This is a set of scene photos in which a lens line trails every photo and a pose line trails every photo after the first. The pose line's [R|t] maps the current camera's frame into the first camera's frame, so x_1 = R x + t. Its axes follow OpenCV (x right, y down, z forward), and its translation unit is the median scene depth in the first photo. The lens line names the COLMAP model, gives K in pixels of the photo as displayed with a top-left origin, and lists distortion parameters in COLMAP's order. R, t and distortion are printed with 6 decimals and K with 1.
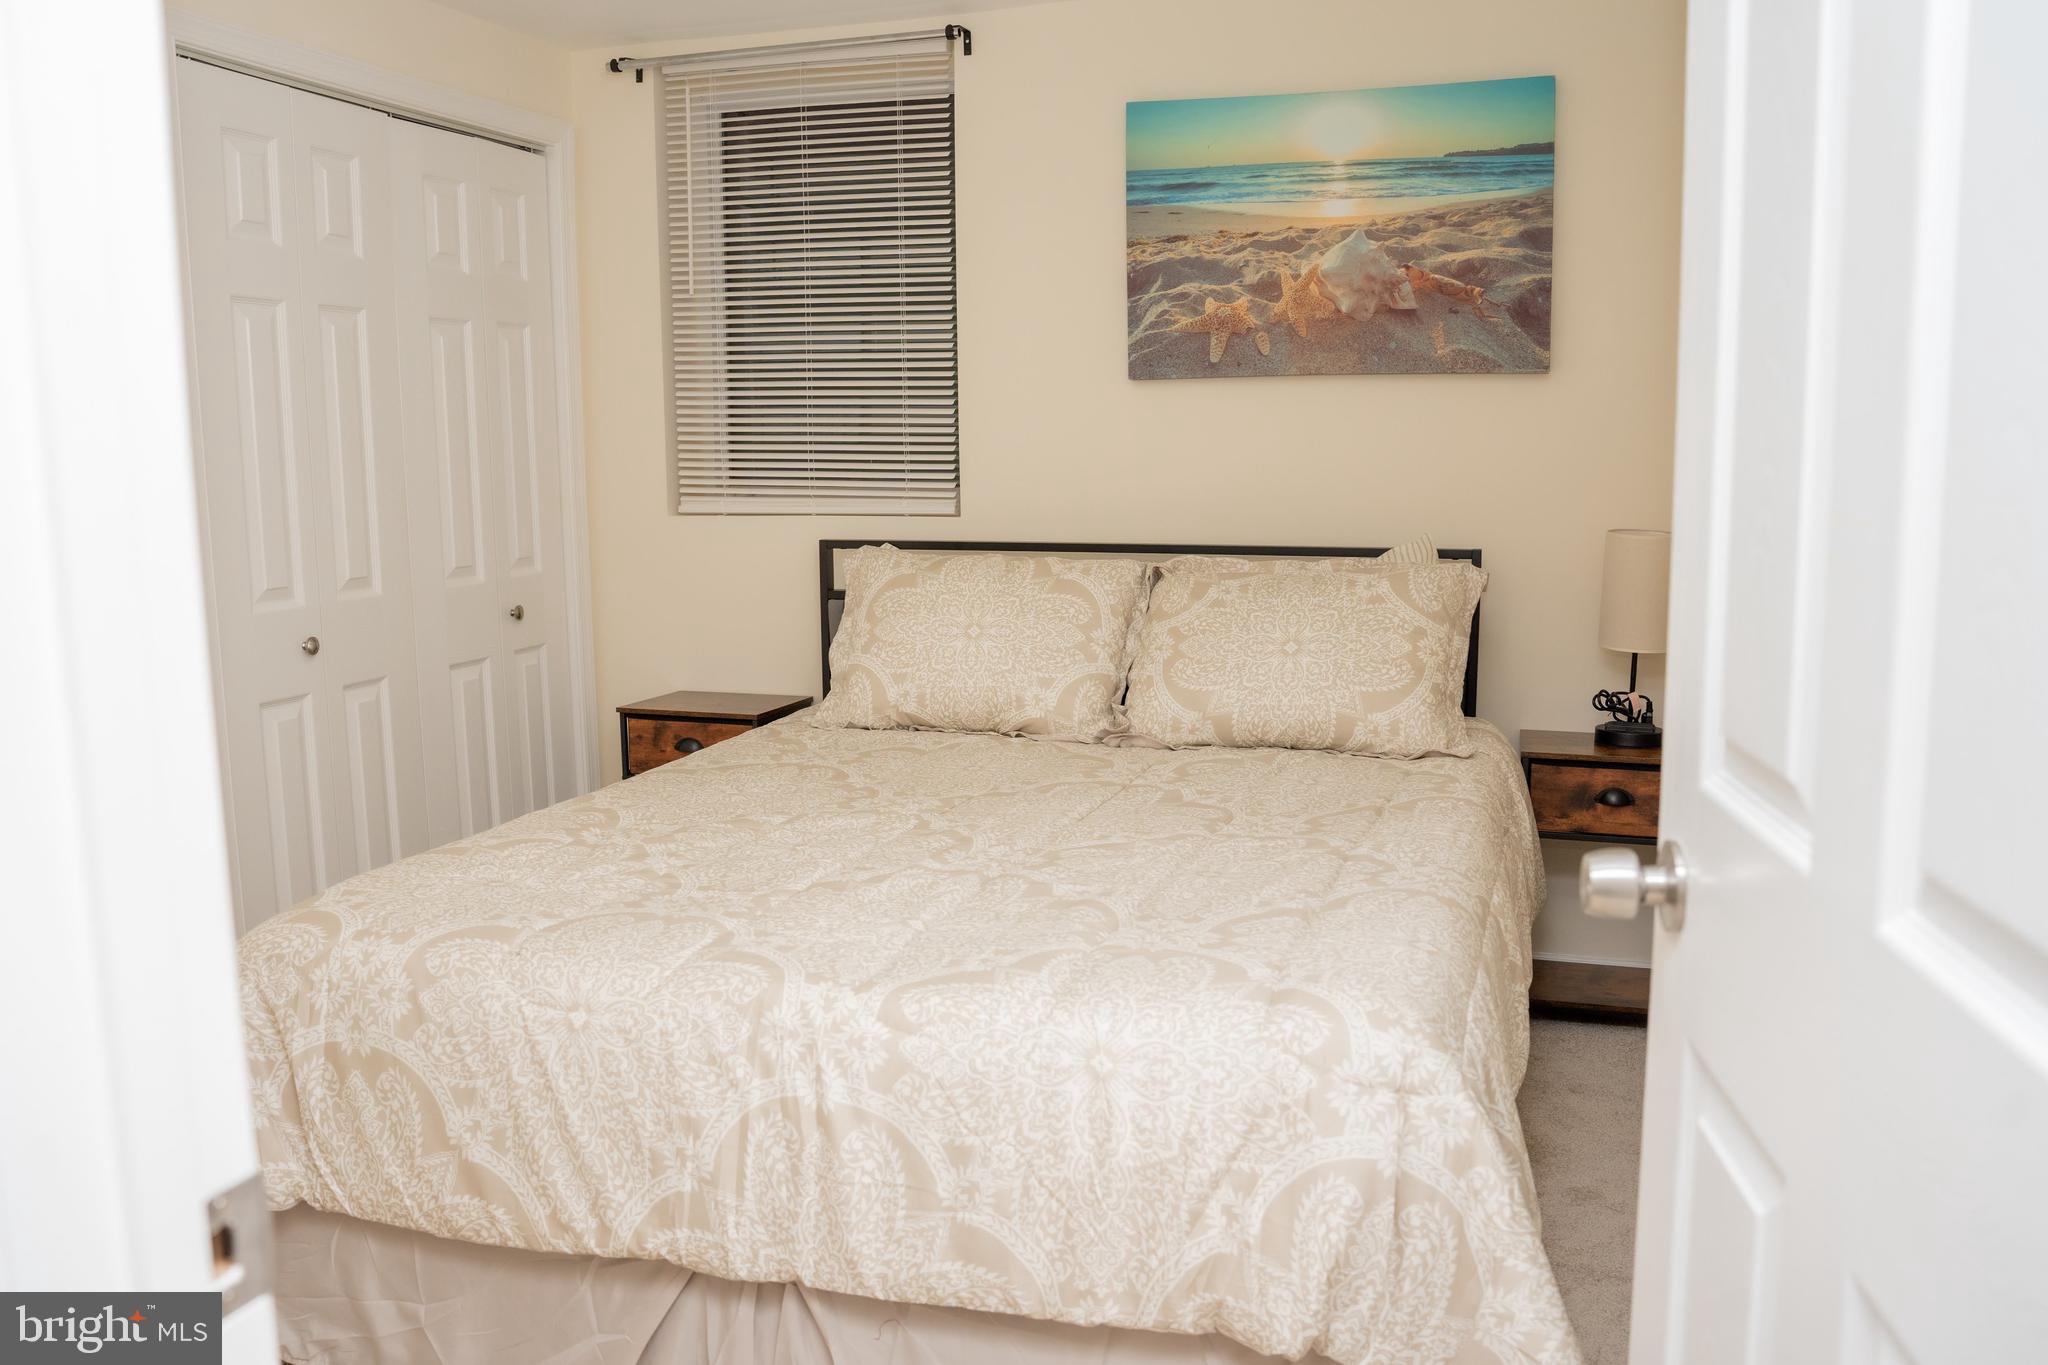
lens RADIAL K [[1663.1, 0, 1024.0], [0, 1663.1, 682.5], [0, 0, 1]] dist [-0.063974, 0.008366]
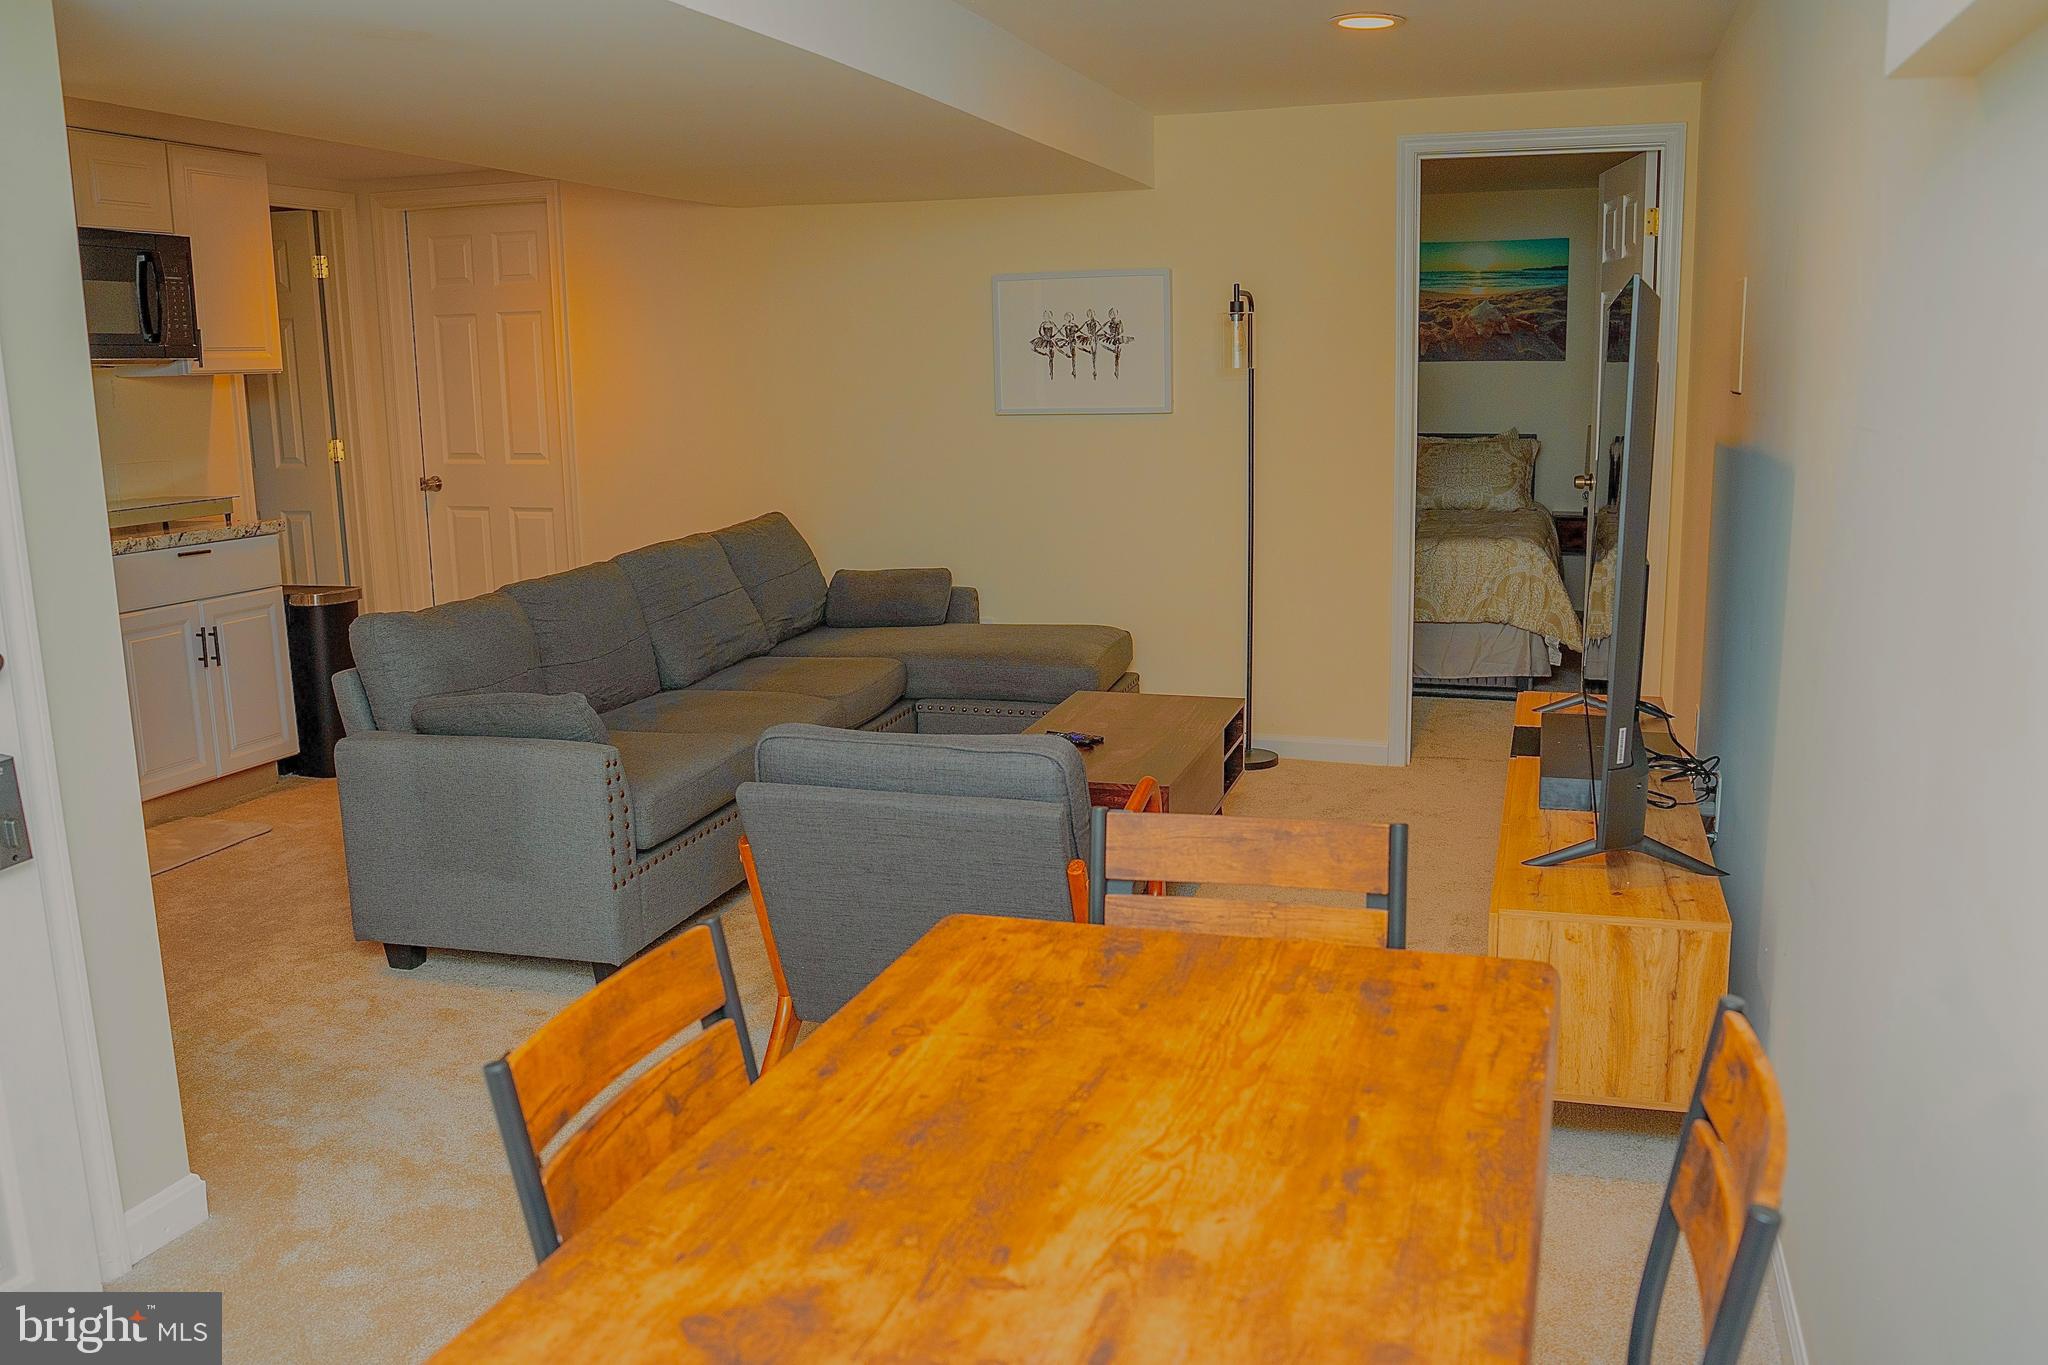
lens RADIAL K [[1663.1, 0, 1024.0], [0, 1663.1, 682.5], [0, 0, 1]] dist [-0.063974, 0.008366]
pose [[0.999999, -0.001714, 0.000026, -0.469799], [0.001712, 0.999116, 0.041994, 0.178140], [-0.000098, -0.041994, 0.999118, -1.415936]]
